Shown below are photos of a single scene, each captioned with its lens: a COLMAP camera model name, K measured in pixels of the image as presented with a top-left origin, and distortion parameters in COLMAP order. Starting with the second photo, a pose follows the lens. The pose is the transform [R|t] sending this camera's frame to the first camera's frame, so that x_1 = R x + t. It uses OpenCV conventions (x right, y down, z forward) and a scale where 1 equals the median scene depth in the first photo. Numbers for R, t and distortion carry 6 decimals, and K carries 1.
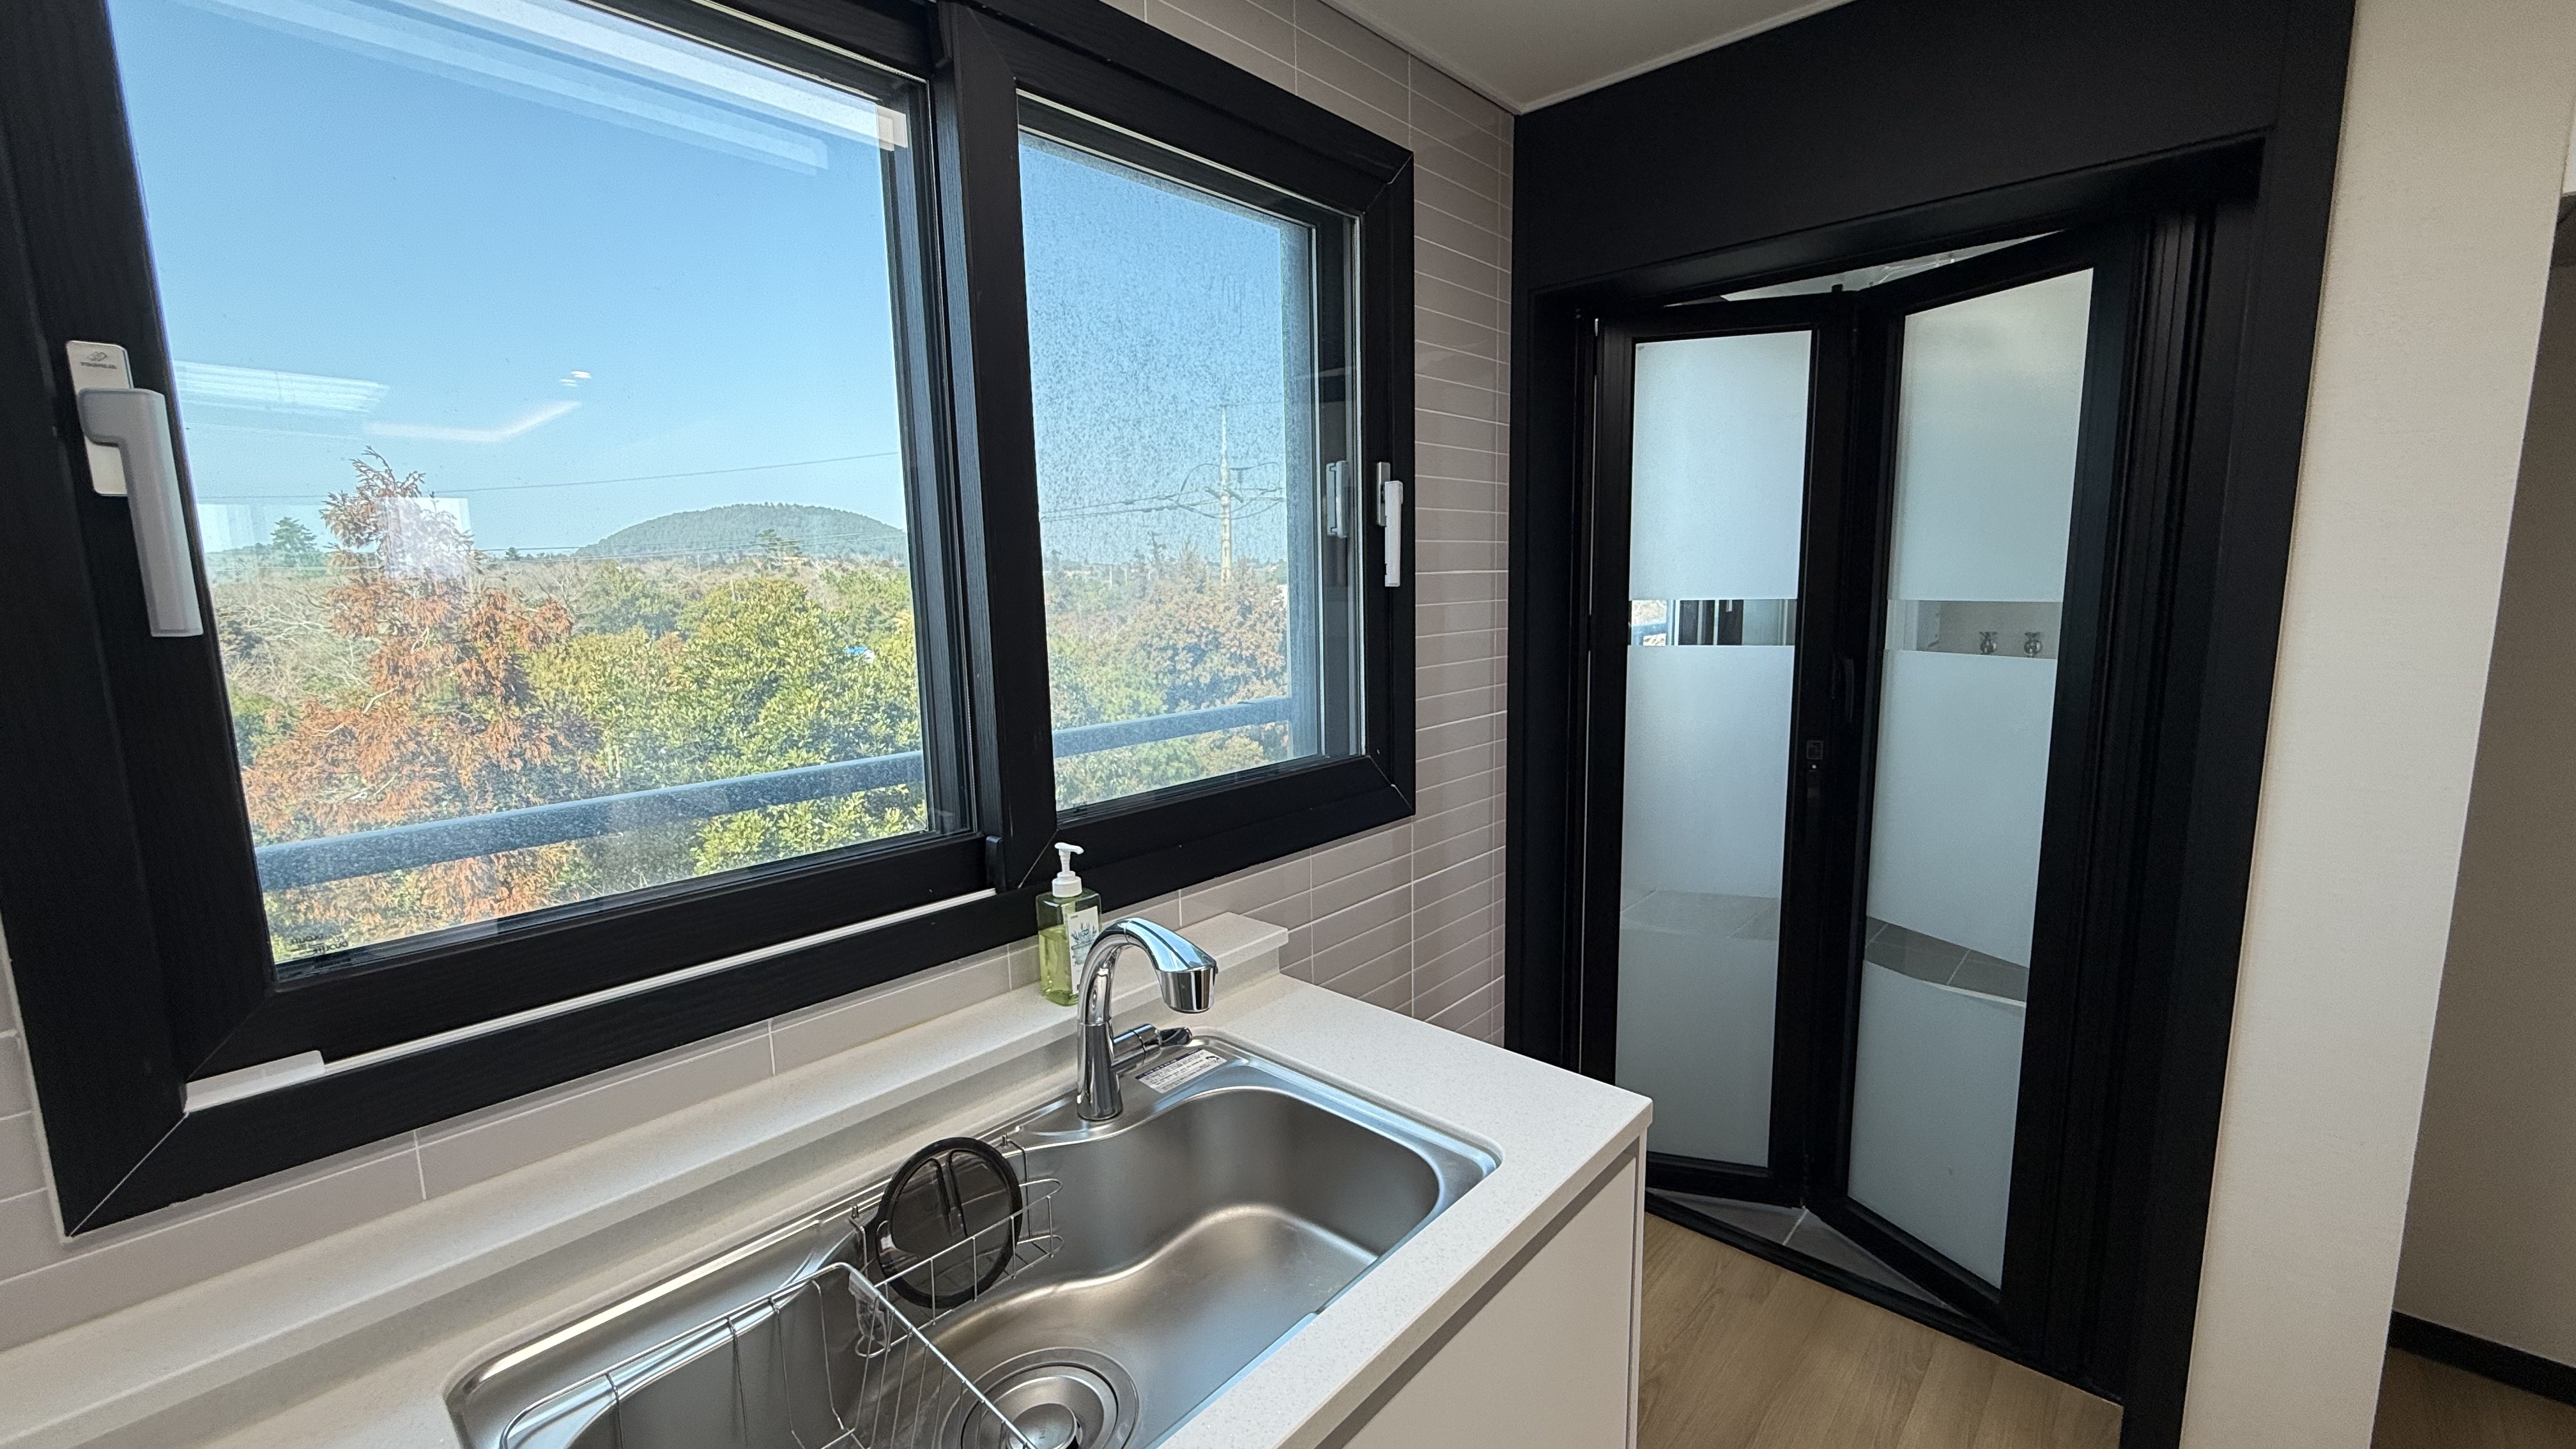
lens RADIAL K [[1033.2, 0, 1297.3], [0, 1033.2, 724.4], [0, 0, 1]] dist [-0.001047, 0.000567]
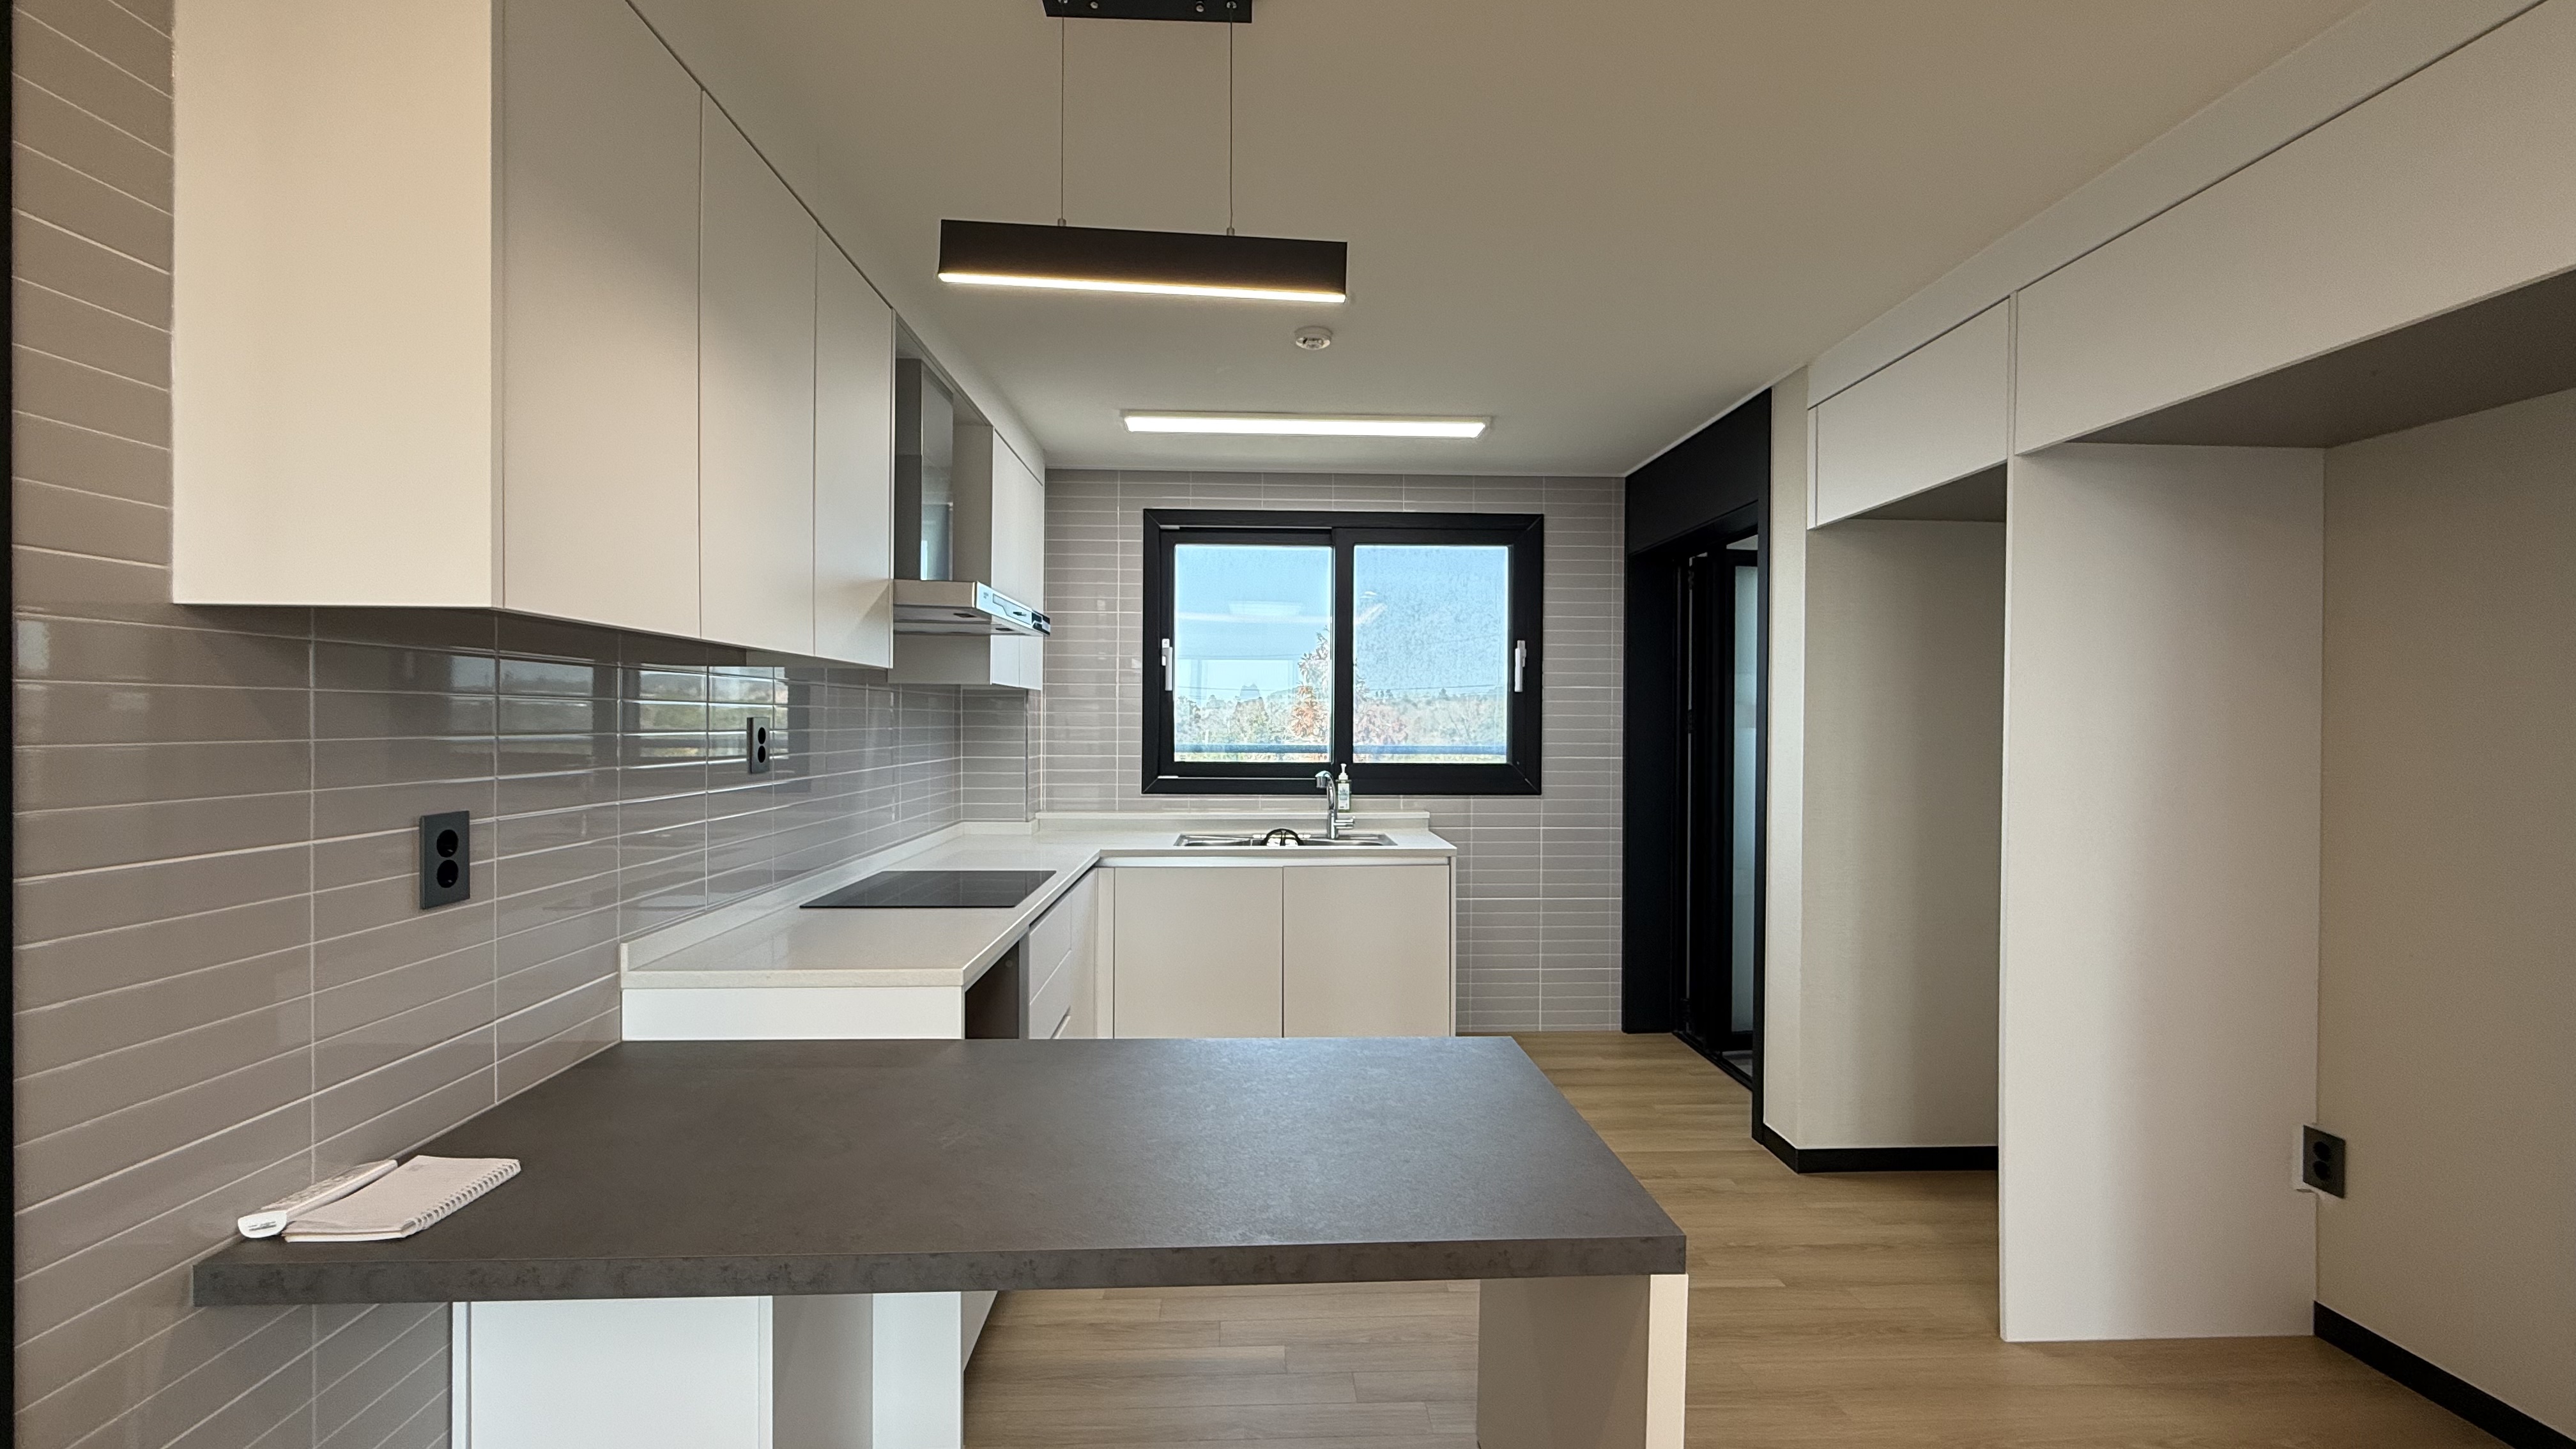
lens RADIAL K [[1033.2, 0, 1296.0], [0, 1033.2, 732.6], [0, 0, 1]] dist [-0.001047, 0.000567]
pose [[0.705610, 0.030242, -0.707955, 0.134847], [-0.119910, 0.989776, -0.077232, 0.019459], [0.698381, 0.139387, 0.702022, -0.096108]]
